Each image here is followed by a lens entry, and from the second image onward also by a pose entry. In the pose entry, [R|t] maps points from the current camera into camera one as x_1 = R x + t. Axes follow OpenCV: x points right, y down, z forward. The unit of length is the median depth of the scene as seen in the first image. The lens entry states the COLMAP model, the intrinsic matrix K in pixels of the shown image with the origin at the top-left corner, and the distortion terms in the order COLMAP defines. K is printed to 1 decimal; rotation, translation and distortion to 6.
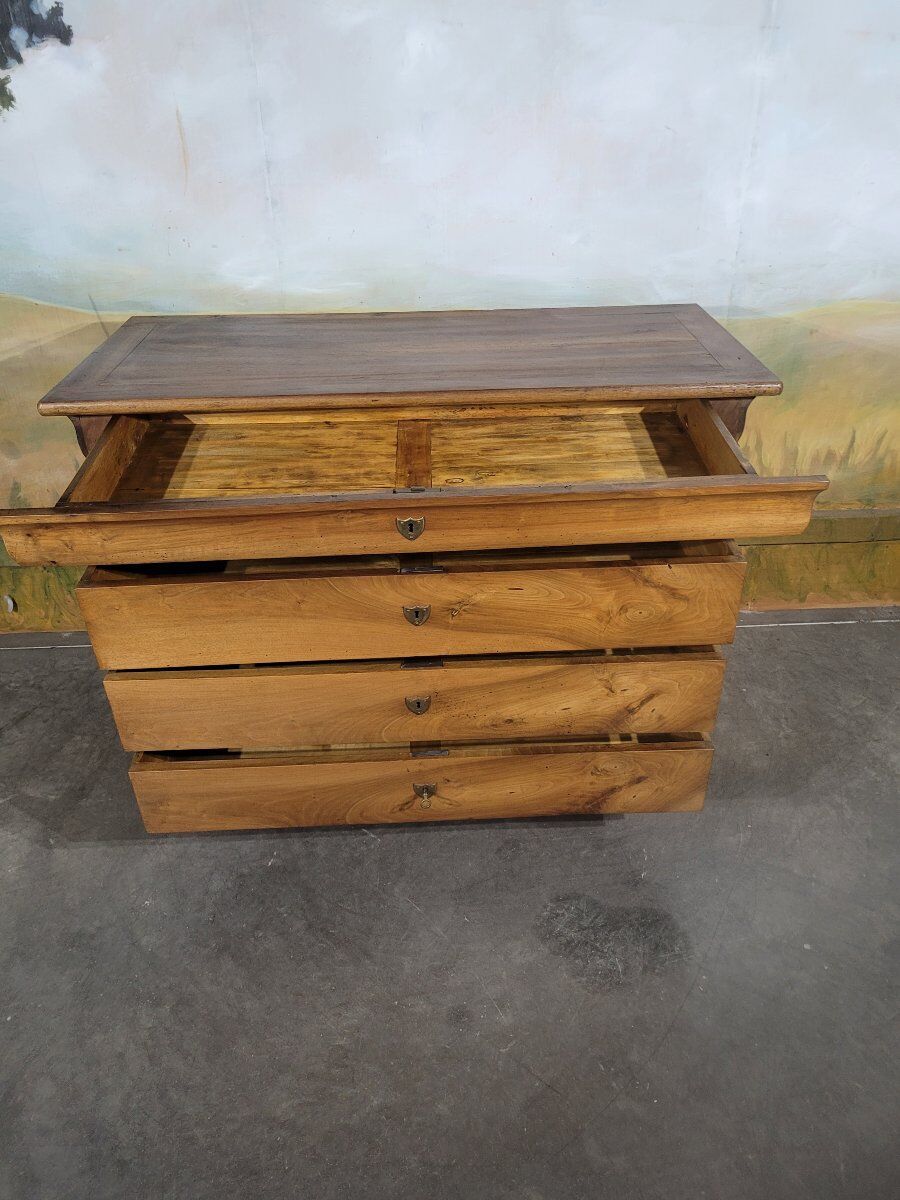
lens RADIAL K [[905.6, 0, 460.7], [0, 905.6, 601.4], [0, 0, 1]] dist [0.050563, -0.038417]
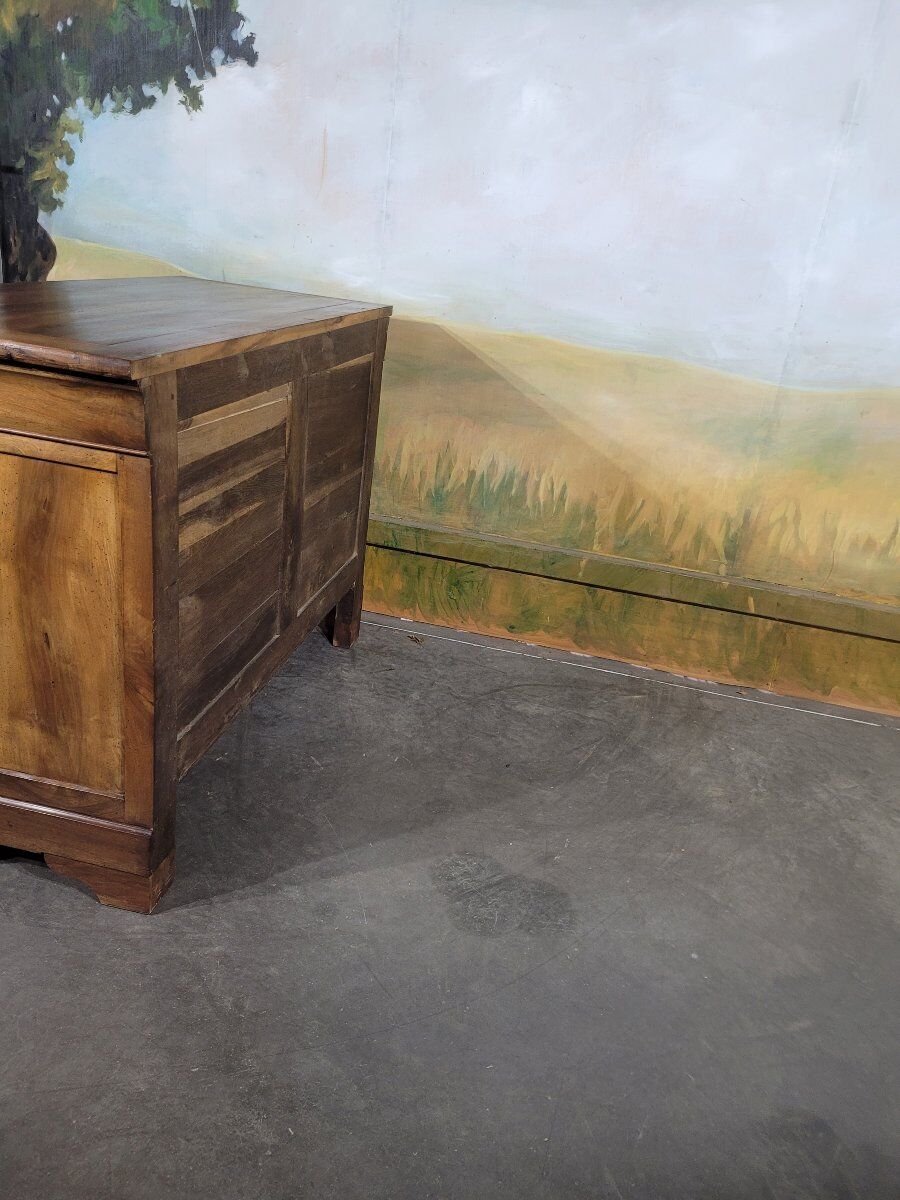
lens RADIAL K [[905.6, 0, 447.4], [0, 905.6, 596.1], [0, 0, 1]] dist [0.050563, -0.038417]
pose [[0.960320, 0.213103, -0.179926, 0.183569], [-0.239862, 0.960228, -0.142929, 0.177179], [0.142312, 0.180415, 0.973241, -0.028851]]
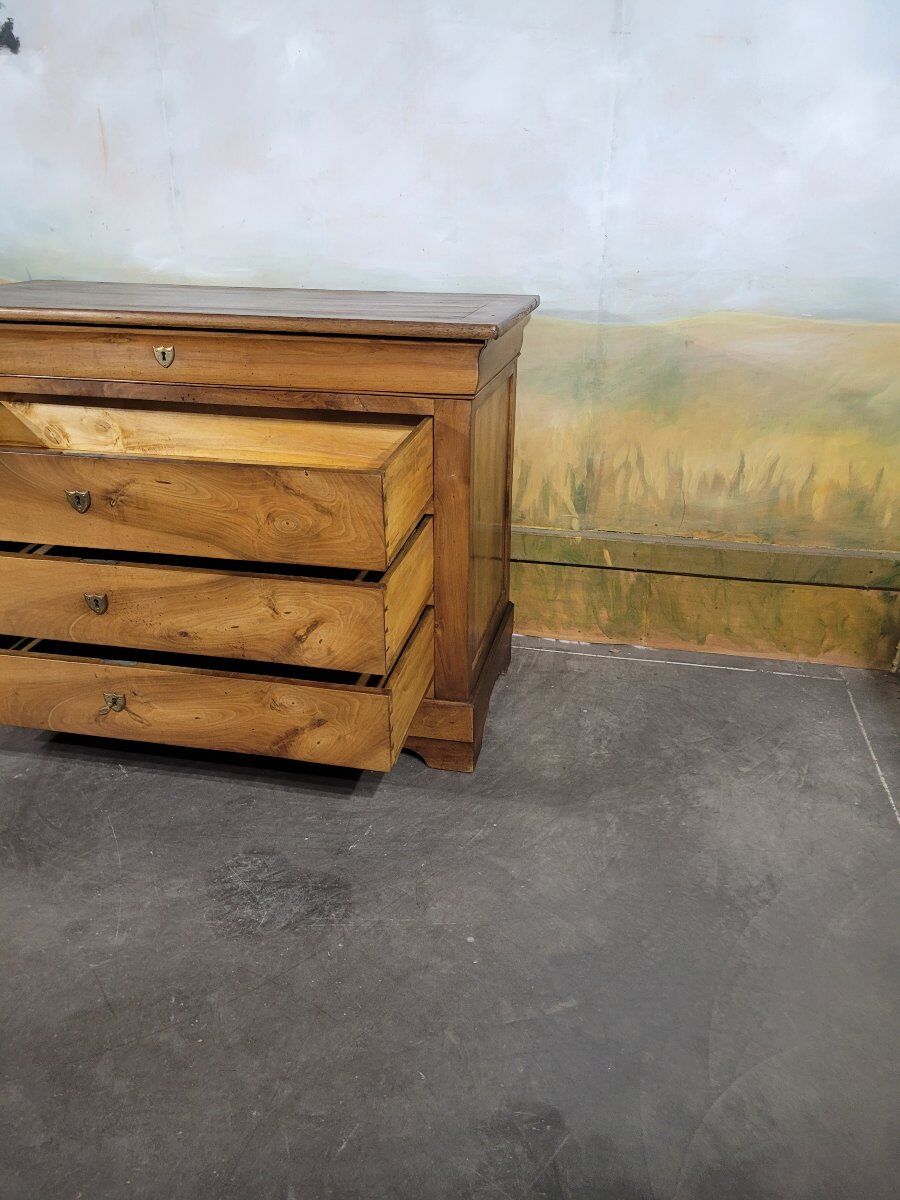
lens RADIAL K [[905.6, 0, 455.8], [0, 905.6, 589.7], [0, 0, 1]] dist [0.050563, -0.038417]
pose [[0.969268, 0.115677, -0.217114, 0.428532], [-0.145411, 0.981271, -0.126347, 0.129585], [0.198432, 0.154035, 0.967935, 0.069831]]
